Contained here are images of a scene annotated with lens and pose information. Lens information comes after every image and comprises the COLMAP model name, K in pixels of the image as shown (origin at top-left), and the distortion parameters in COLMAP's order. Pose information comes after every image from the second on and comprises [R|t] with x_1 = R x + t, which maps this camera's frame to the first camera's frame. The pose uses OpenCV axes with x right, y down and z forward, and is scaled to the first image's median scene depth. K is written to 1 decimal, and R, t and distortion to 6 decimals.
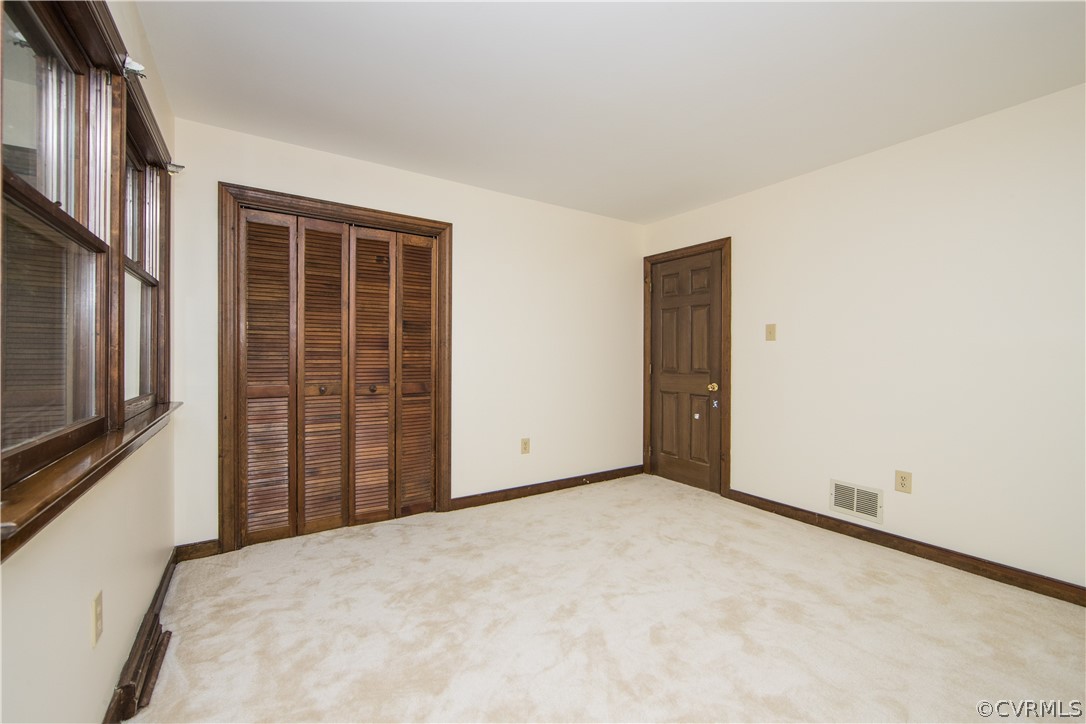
lens RADIAL K [[447.5, 0, 548.3], [0, 447.5, 358.6], [0, 0, 1]] dist [-0.000354, 0.000091]
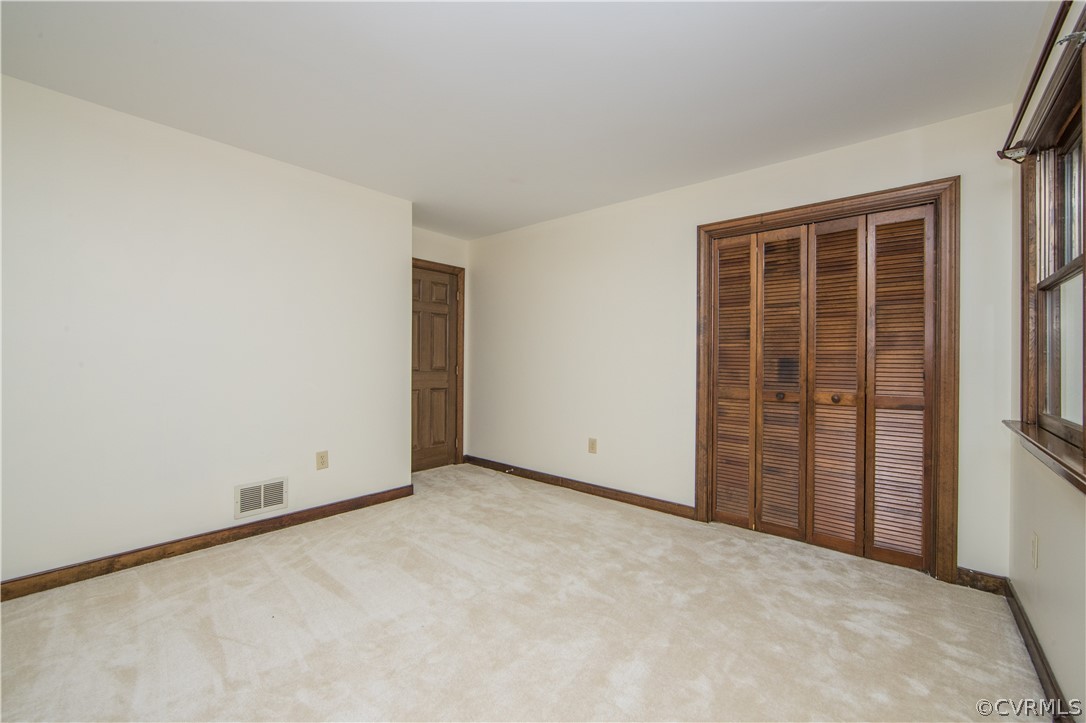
lens RADIAL K [[447.5, 0, 548.3], [0, 447.5, 358.1], [0, 0, 1]] dist [-0.000354, 0.000091]
pose [[0.298761, -0.003682, -0.954321, 0.351783], [-0.015048, 0.999850, -0.008568, 0.001214], [0.954209, 0.016920, 0.298661, 0.229053]]
